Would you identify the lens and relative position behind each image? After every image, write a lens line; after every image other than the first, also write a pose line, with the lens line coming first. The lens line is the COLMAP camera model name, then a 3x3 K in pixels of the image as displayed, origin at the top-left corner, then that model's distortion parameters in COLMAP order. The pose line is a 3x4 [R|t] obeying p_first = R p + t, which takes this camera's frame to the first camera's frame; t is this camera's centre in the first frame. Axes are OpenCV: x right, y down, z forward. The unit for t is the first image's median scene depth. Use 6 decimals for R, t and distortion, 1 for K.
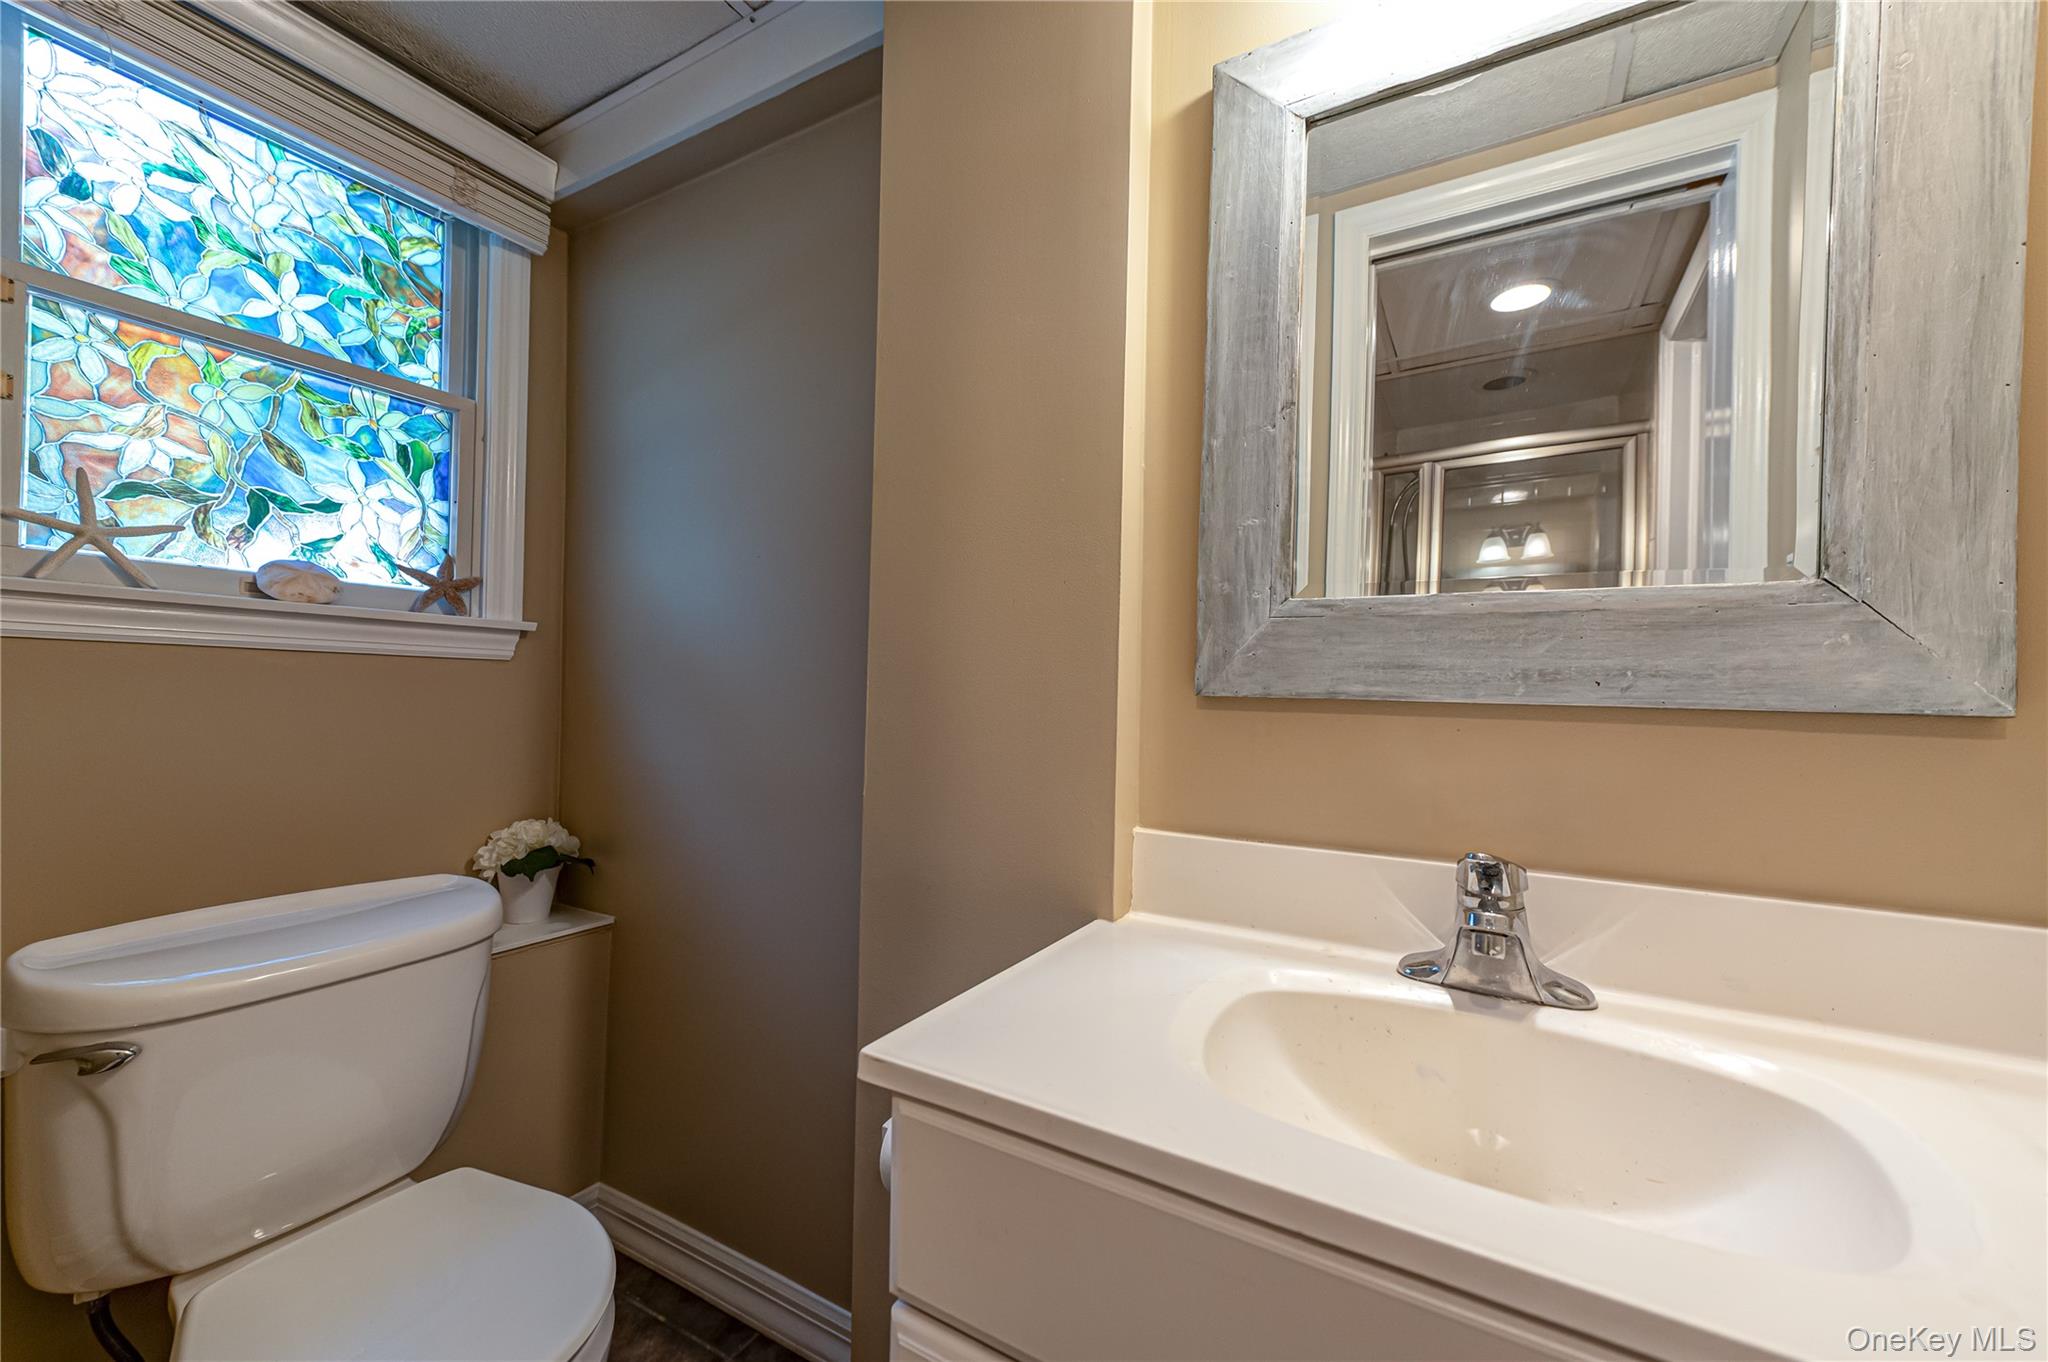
lens RADIAL K [[795.6, 0, 1021.9], [0, 795.6, 689.4], [0, 0, 1]] dist [0.015814, 0.000387]
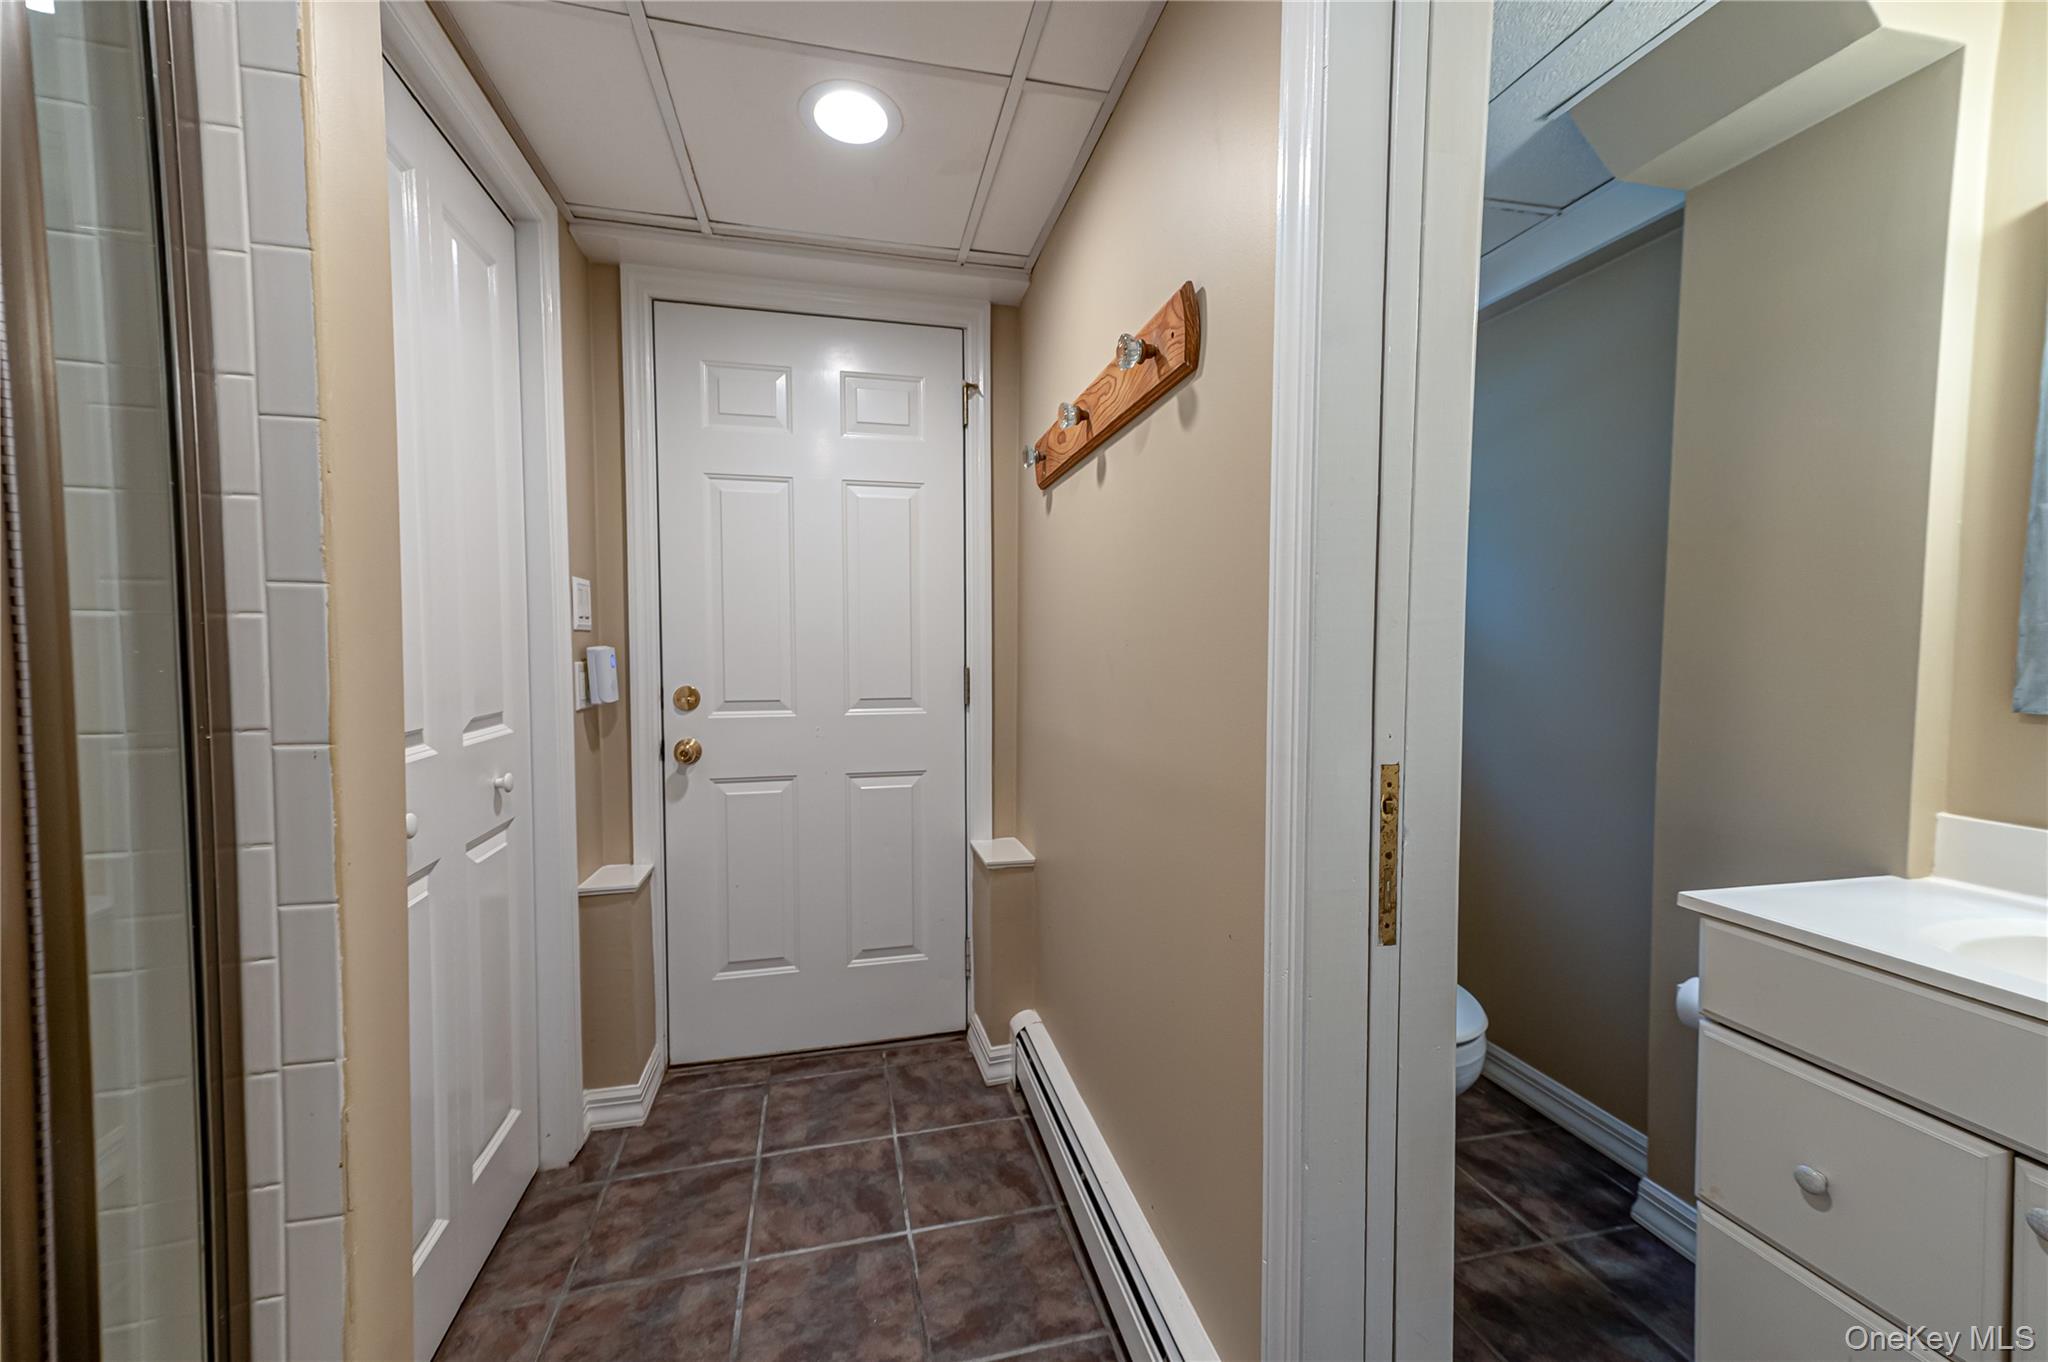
lens RADIAL K [[795.6, 0, 1021.9], [0, 795.6, 689.4], [0, 0, 1]] dist [0.015814, 0.000387]
pose [[0.675872, 0.011558, -0.736929, 0.108866], [0.034242, 0.998305, 0.047062, -0.140537], [0.736223, -0.057042, 0.674330, -0.984583]]
